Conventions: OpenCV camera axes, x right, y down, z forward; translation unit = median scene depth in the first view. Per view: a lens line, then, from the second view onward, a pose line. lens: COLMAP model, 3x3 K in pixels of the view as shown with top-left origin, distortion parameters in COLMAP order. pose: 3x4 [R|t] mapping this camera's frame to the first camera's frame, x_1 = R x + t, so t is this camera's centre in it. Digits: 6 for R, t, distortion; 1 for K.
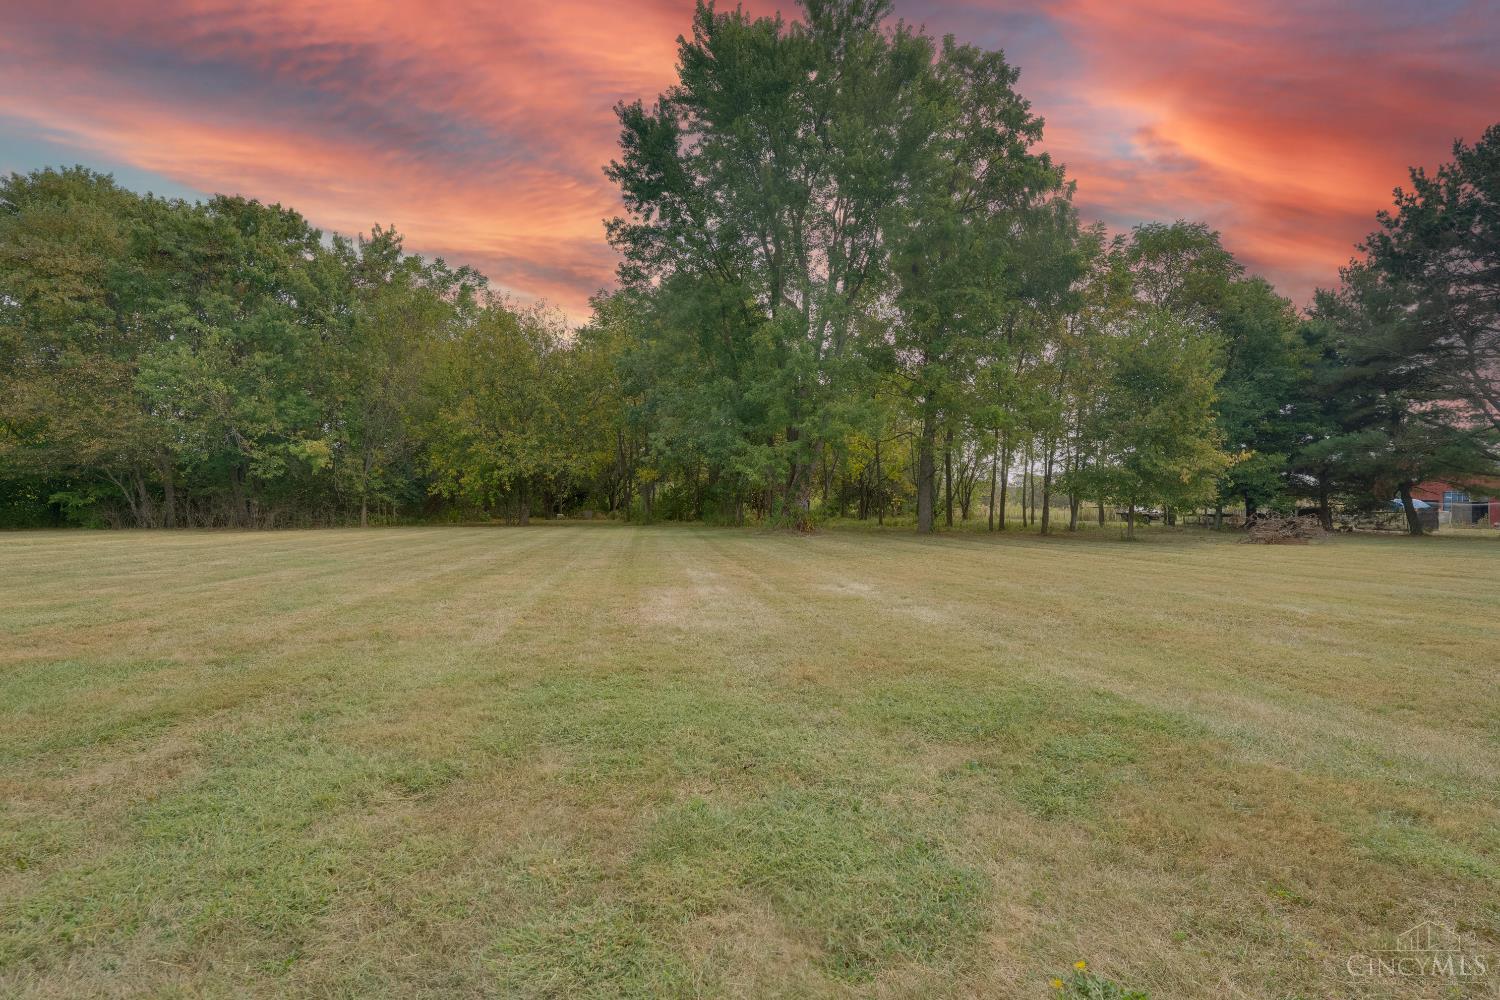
lens RADIAL K [[872.2, 0, 750.4], [0, 872.2, 502.1], [0, 0, 1]] dist [-0.000765, 0.000035]
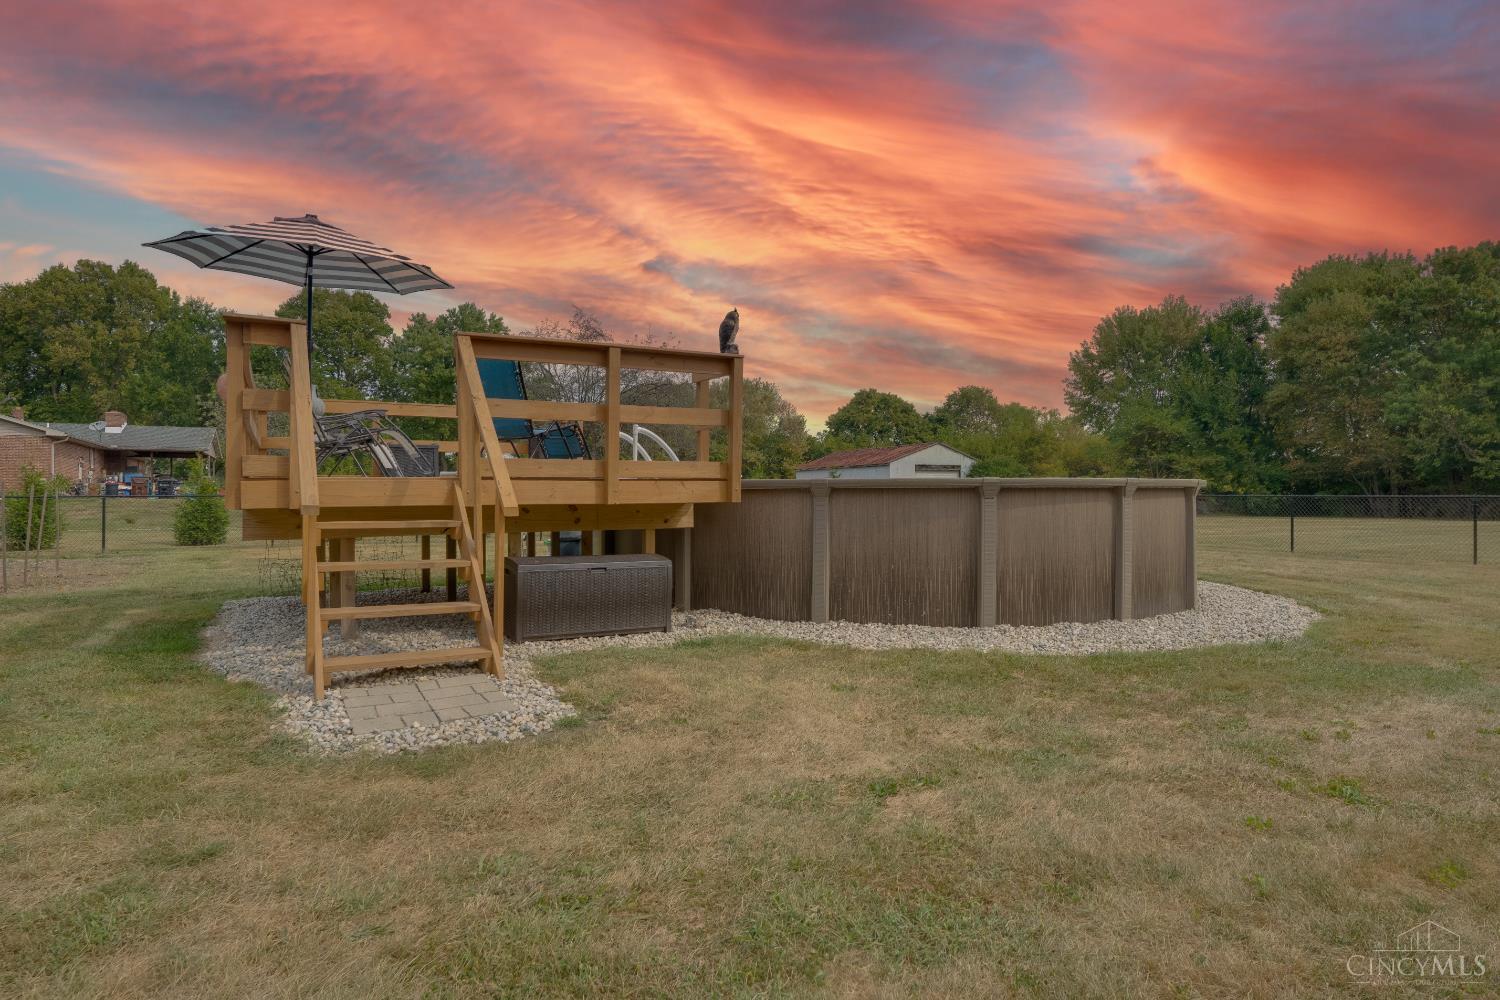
lens RADIAL K [[872.2, 0, 750.6], [0, 872.2, 500.6], [0, 0, 1]] dist [-0.000765, 0.000035]
pose [[0.405355, -0.000920, -0.914159, 0.160508], [0.005986, 0.999981, 0.001648, -0.004250], [0.914140, -0.006140, 0.405353, -0.484634]]
